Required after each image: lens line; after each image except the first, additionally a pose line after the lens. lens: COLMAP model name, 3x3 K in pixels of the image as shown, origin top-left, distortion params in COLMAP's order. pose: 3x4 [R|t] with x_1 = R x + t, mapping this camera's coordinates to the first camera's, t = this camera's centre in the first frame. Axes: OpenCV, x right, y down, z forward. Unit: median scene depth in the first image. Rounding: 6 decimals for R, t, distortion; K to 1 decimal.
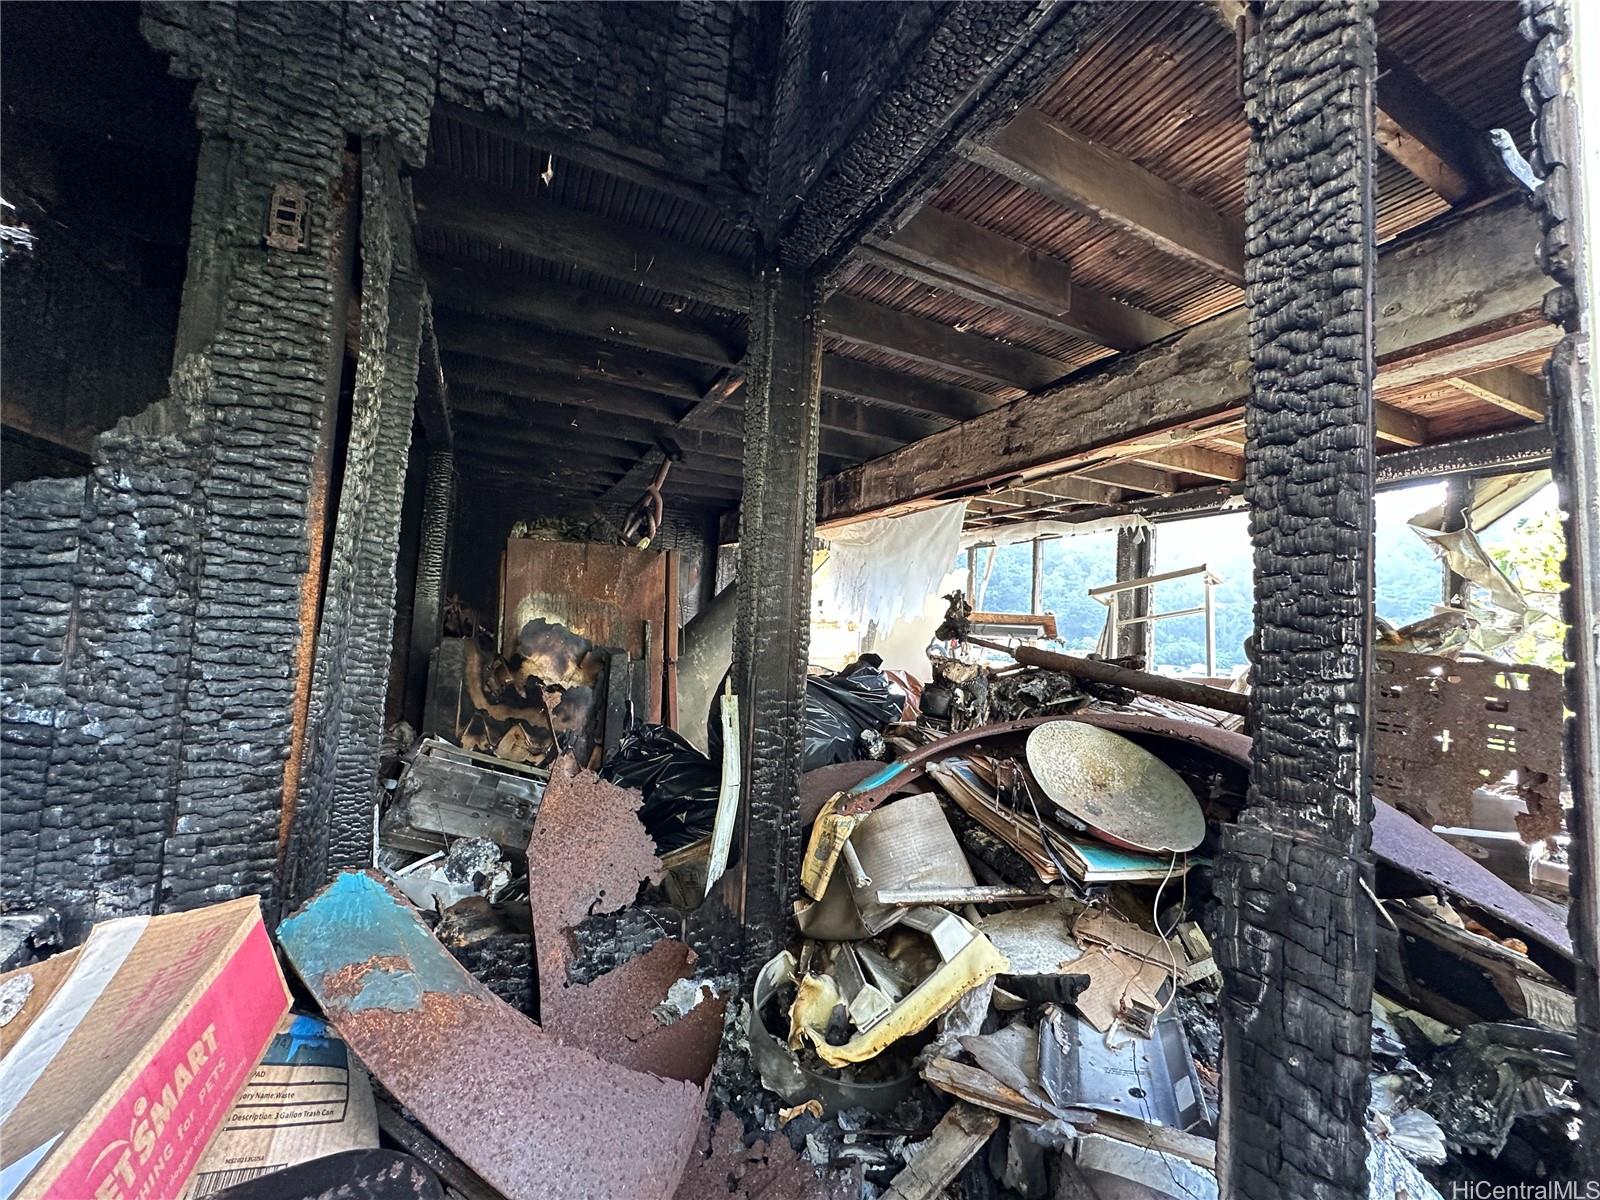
lens RADIAL K [[637.2, 0, 805.8], [0, 637.2, 597.3], [0, 0, 1]] dist [-0.002005, 0.000192]
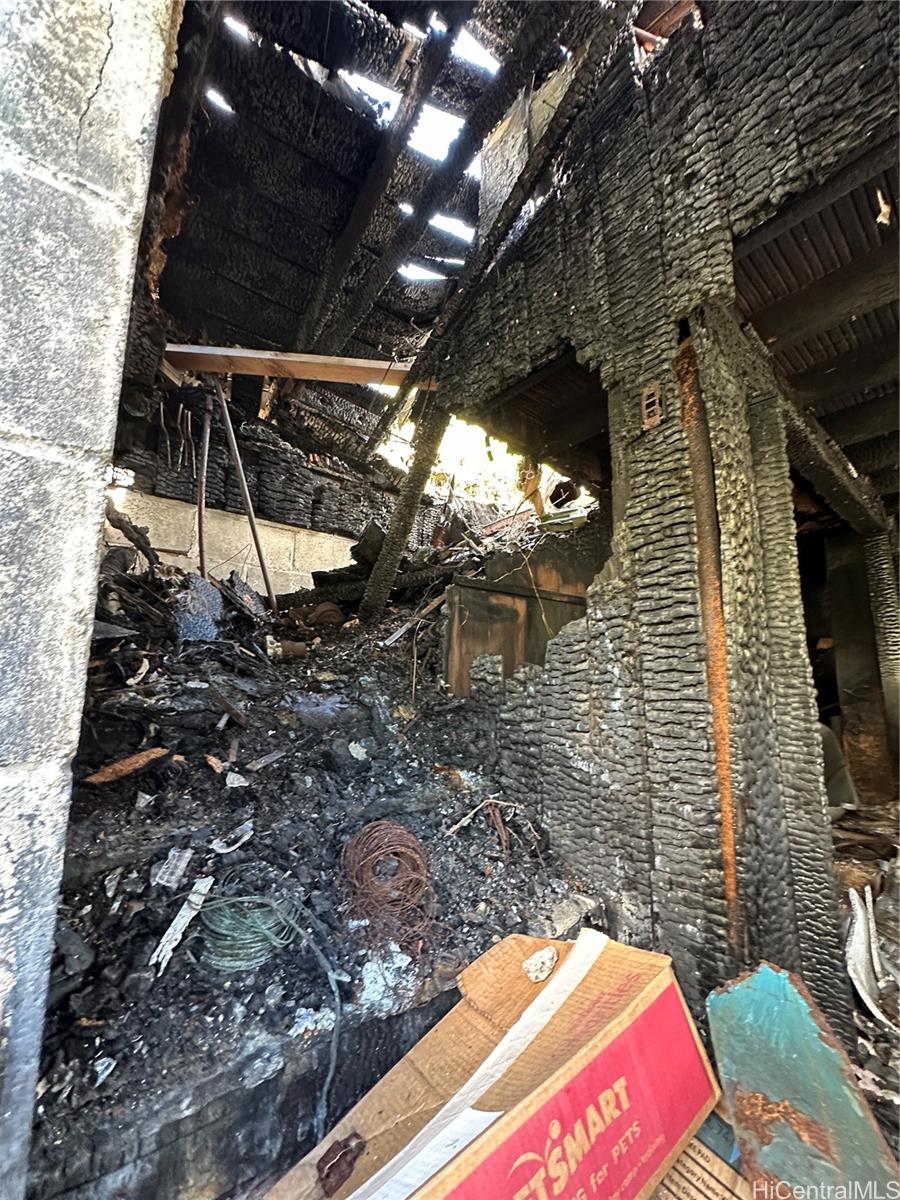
lens RADIAL K [[477.9, 0, 460.2], [0, 477.9, 602.8], [0, 0, 1]] dist [-0.002005, 0.000192]
pose [[0.240138, -0.223501, -0.944659, -0.028001], [0.059590, 0.974693, -0.215459, 0.022947], [0.968908, -0.004552, 0.247380, 0.348805]]
